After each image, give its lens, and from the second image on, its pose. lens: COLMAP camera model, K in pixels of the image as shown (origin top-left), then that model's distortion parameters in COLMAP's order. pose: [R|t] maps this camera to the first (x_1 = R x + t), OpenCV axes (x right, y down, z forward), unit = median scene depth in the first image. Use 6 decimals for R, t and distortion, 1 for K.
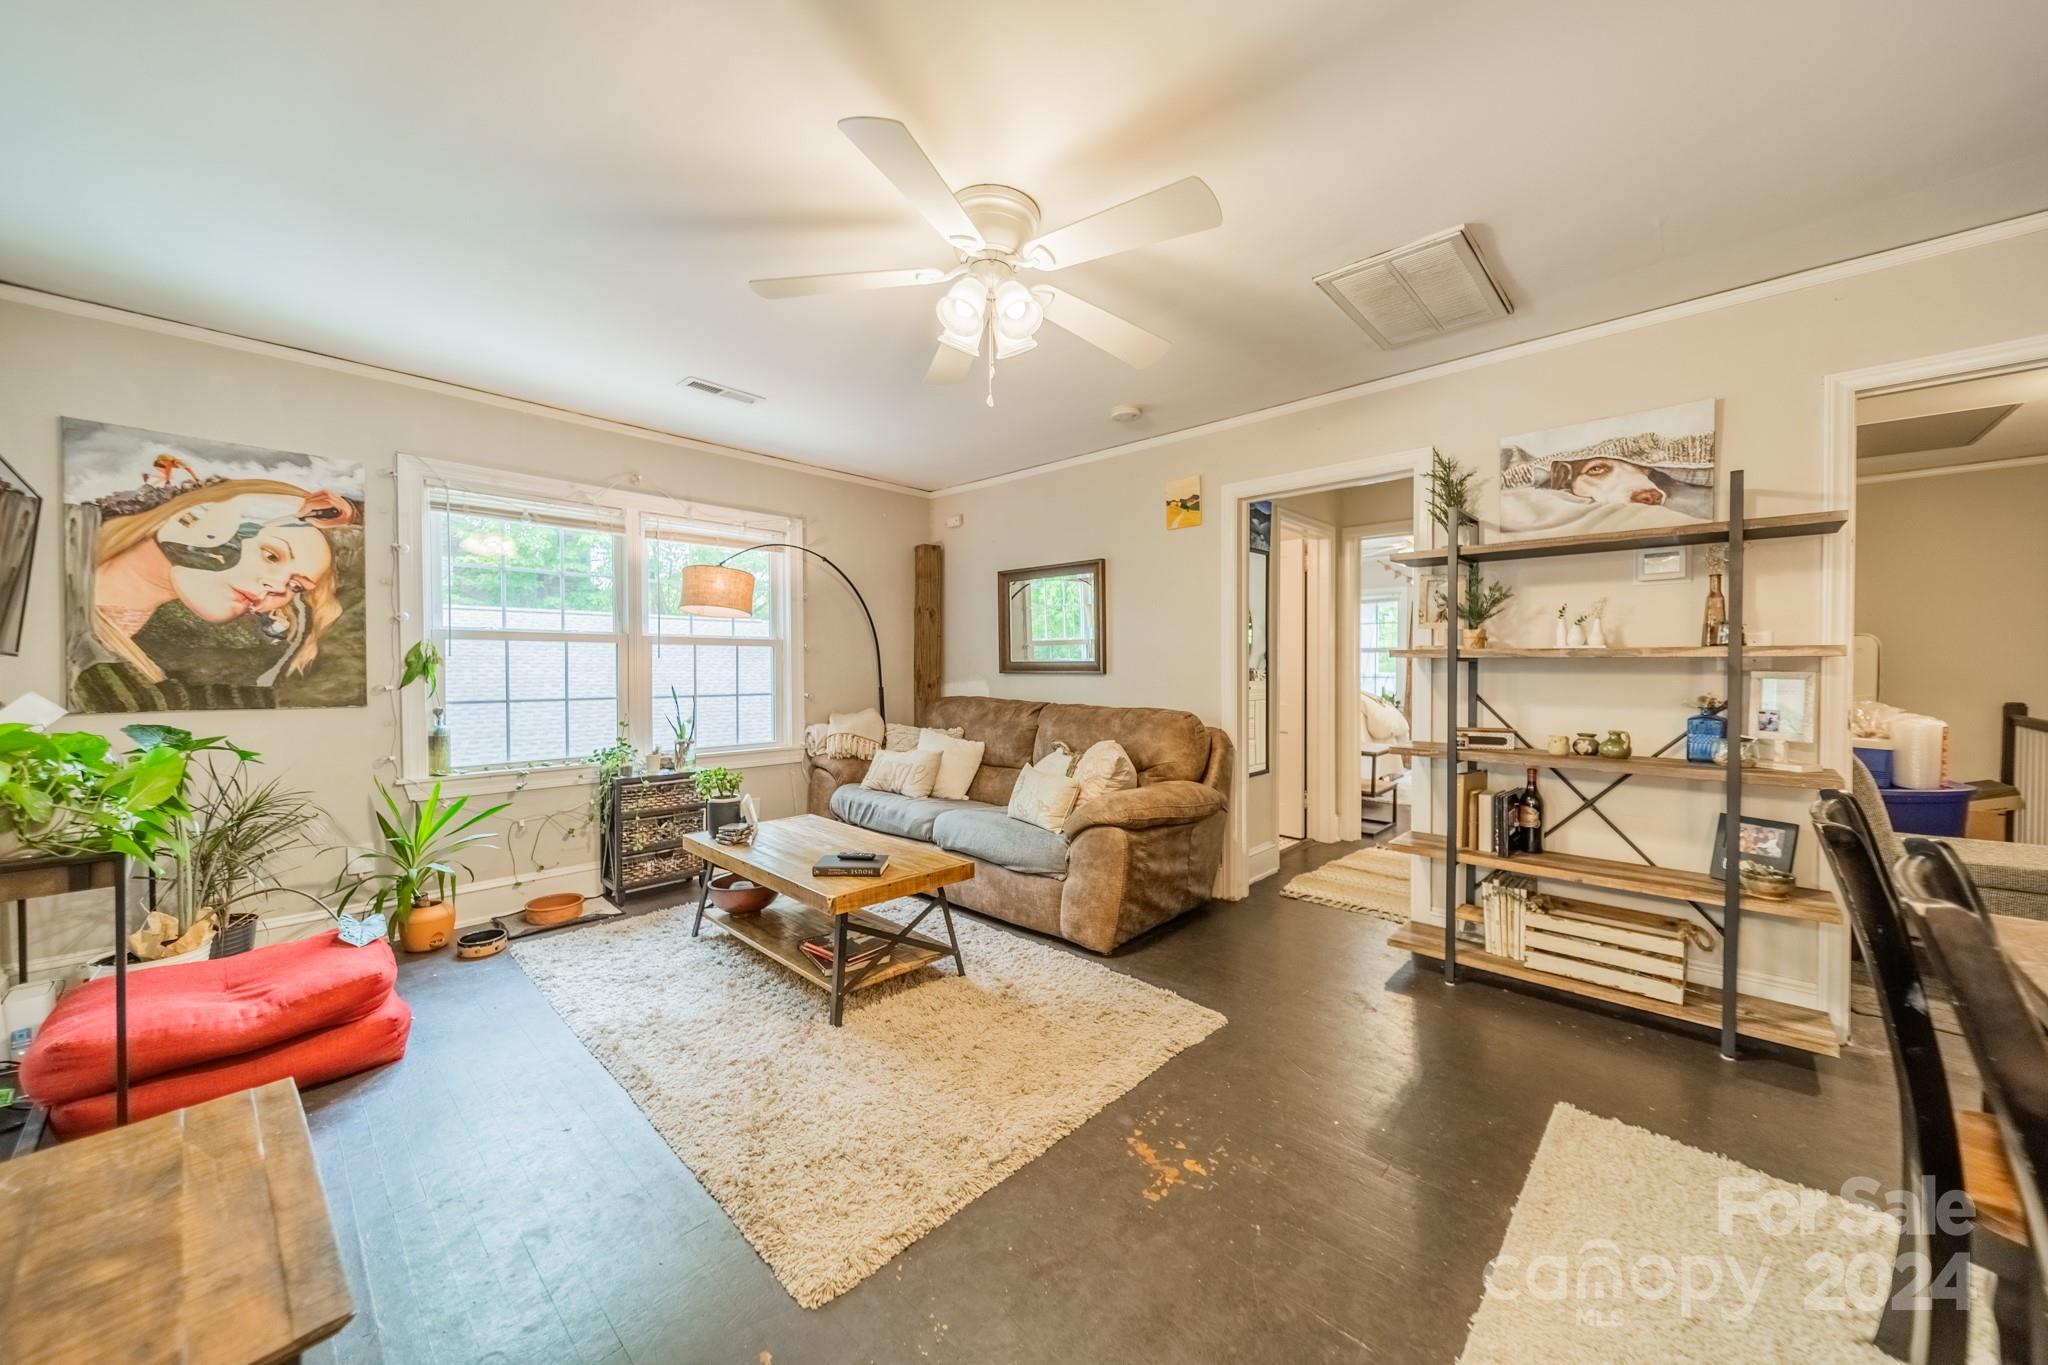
lens RADIAL K [[726.0, 0, 1029.4], [0, 726.0, 676.7], [0, 0, 1]] dist [0.001423, -0.000030]
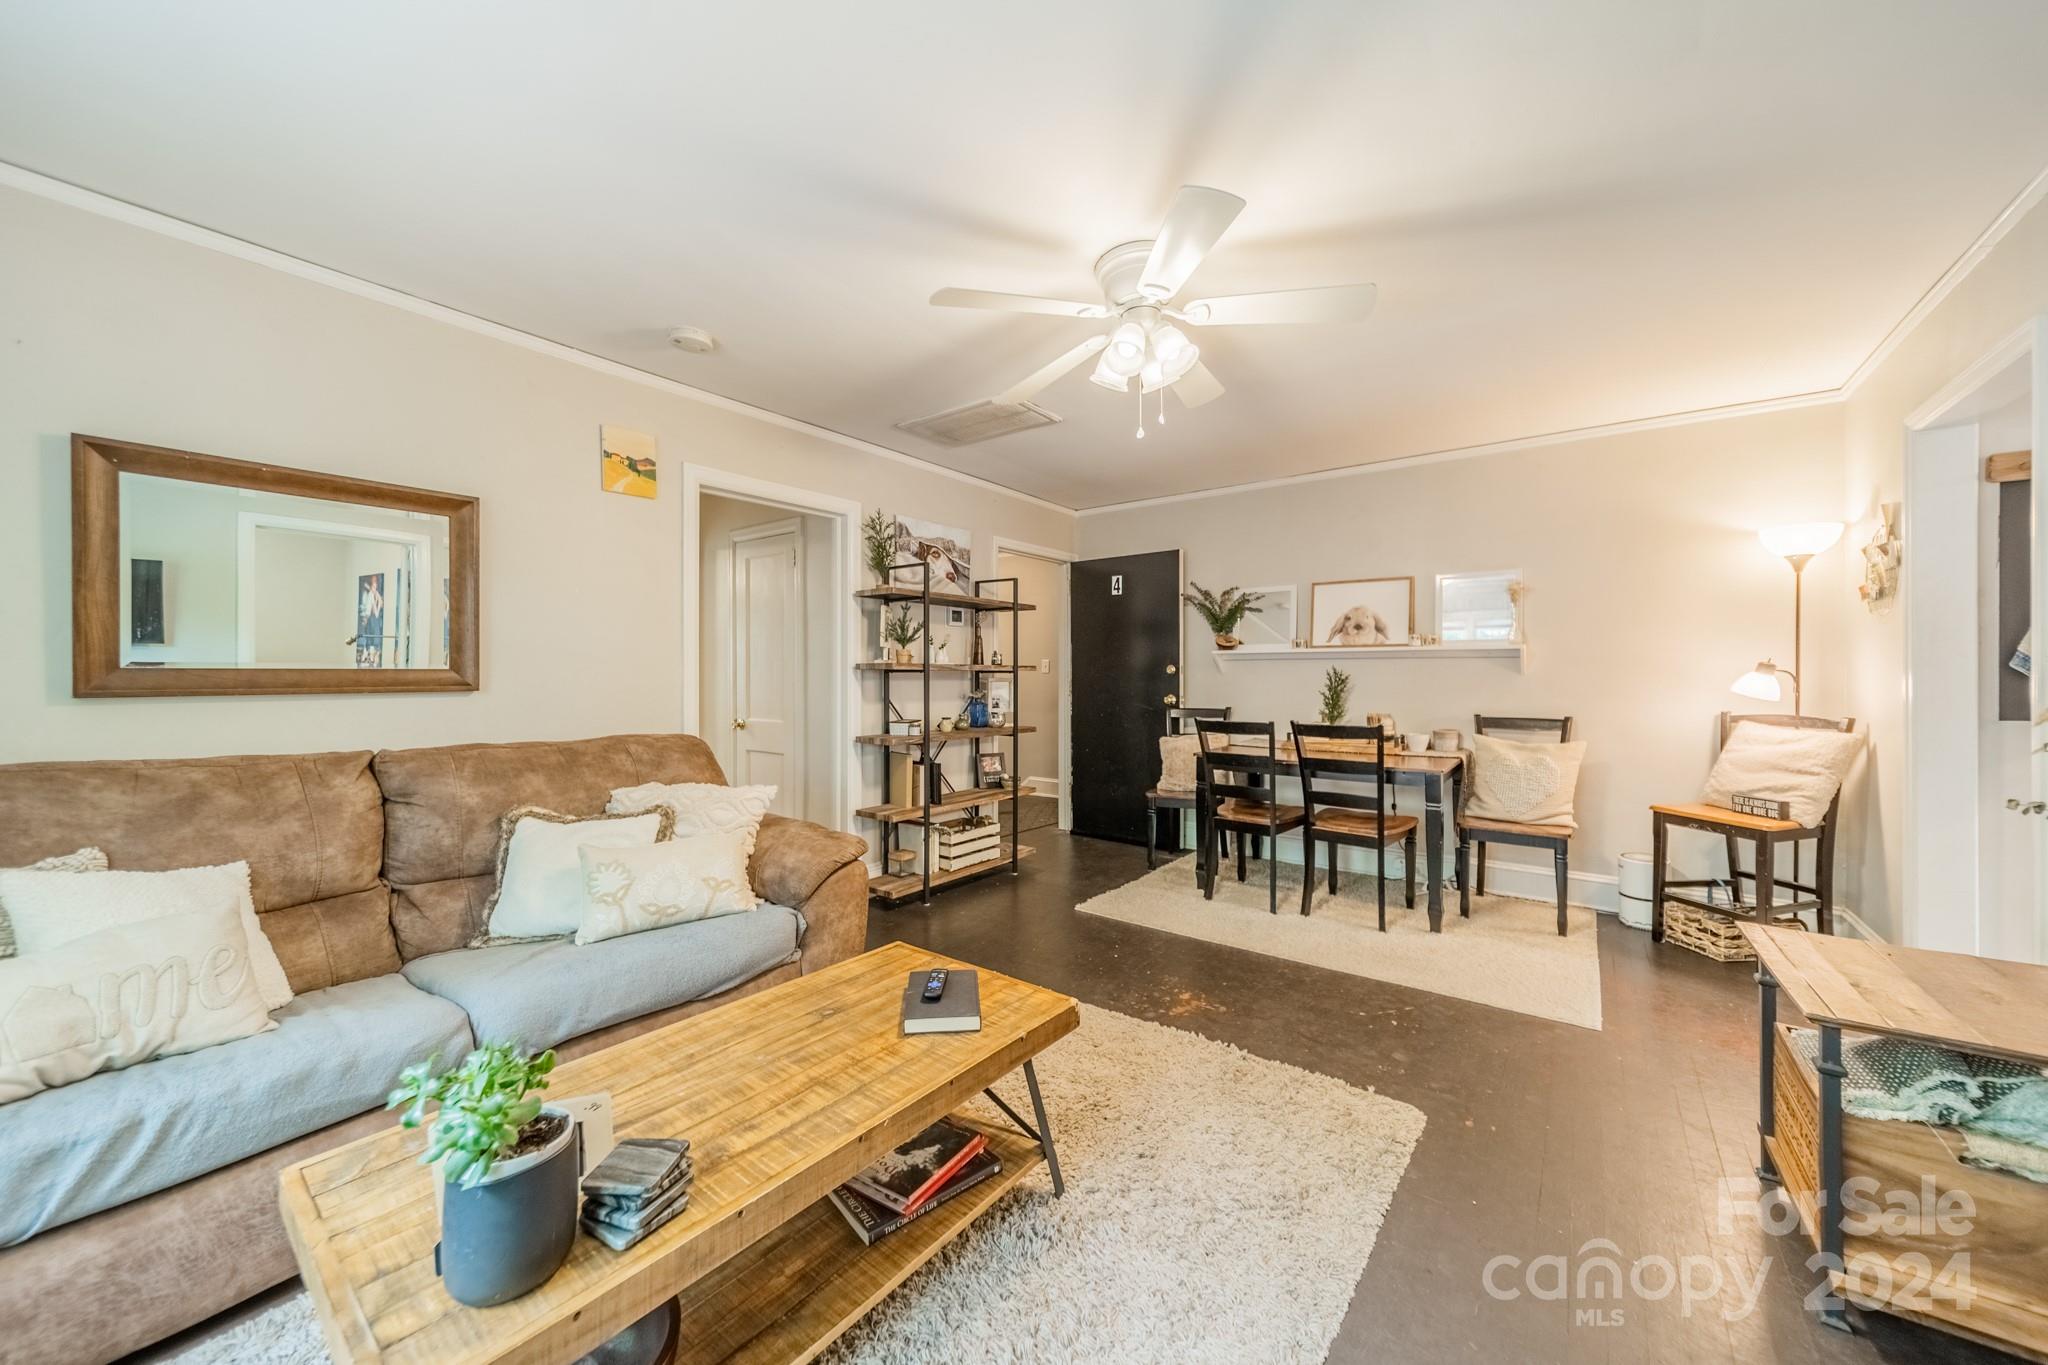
lens RADIAL K [[726.0, 0, 1029.4], [0, 726.0, 676.7], [0, 0, 1]] dist [0.001423, -0.000030]
pose [[-0.092590, -0.003104, 0.995699, -0.858998], [0.016605, 0.999851, 0.004661, -0.017738], [-0.995566, 0.016965, -0.092525, 0.970489]]
